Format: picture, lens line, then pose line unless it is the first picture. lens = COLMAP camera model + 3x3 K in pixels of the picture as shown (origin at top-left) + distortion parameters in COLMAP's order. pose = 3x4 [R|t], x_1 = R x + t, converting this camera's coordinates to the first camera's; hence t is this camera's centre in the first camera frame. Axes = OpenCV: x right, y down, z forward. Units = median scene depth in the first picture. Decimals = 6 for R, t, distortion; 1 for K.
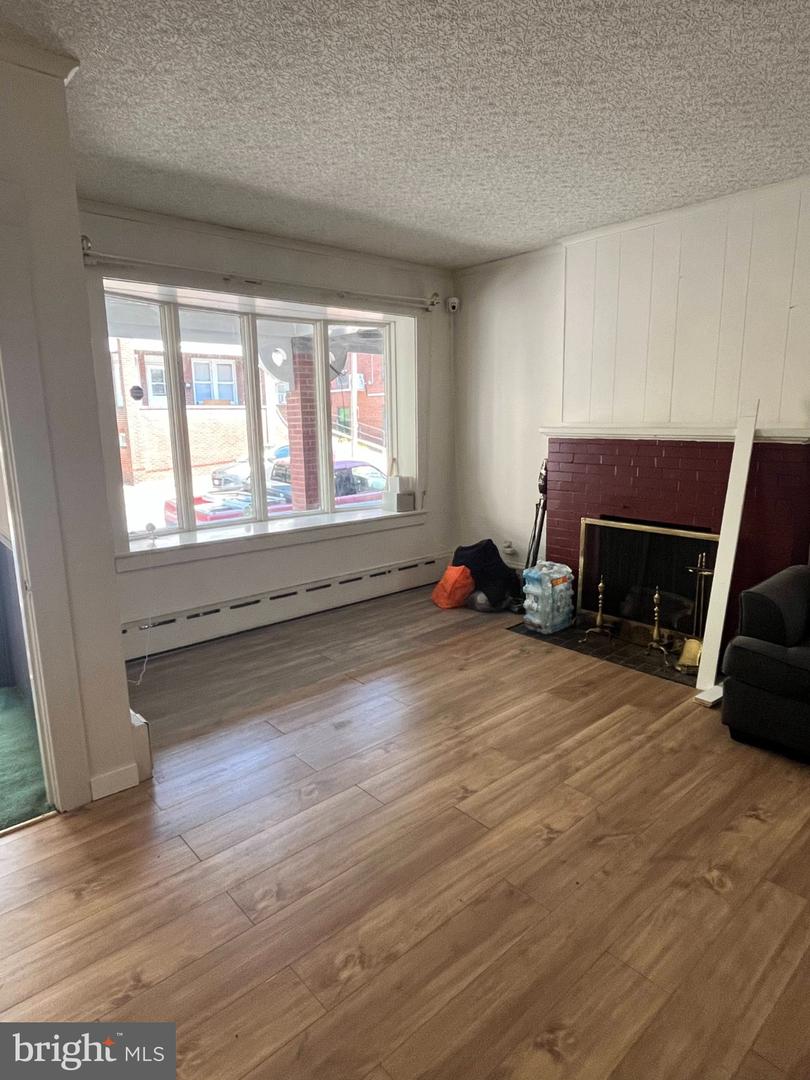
lens RADIAL K [[617.5, 0, 405.0], [0, 617.5, 540.0], [0, 0, 1]] dist [0.003027, -0.000100]
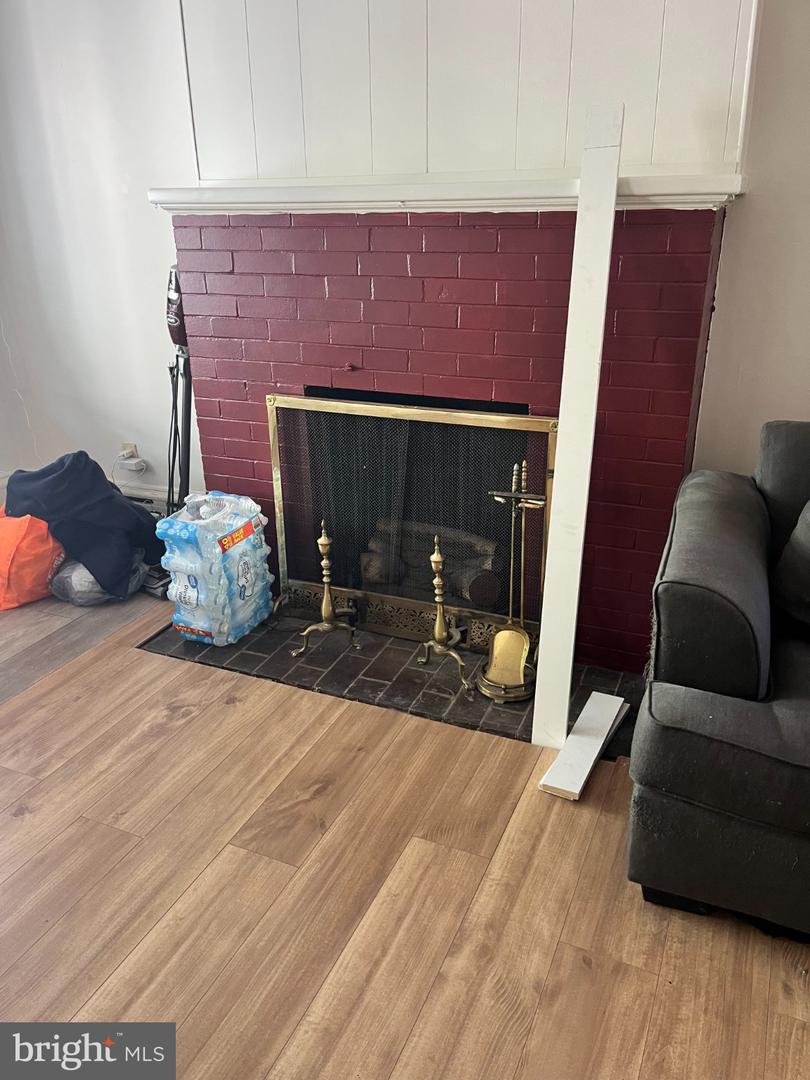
lens RADIAL K [[822.0, 0, 405.0], [0, 822.0, 540.0], [0, 0, 1]] dist [0.034773, -0.002712]
pose [[0.905268, -0.159928, 0.393589, 0.117458], [0.085539, 0.976081, 0.199872, -0.044806], [-0.416140, -0.147271, 0.897295, 0.380026]]
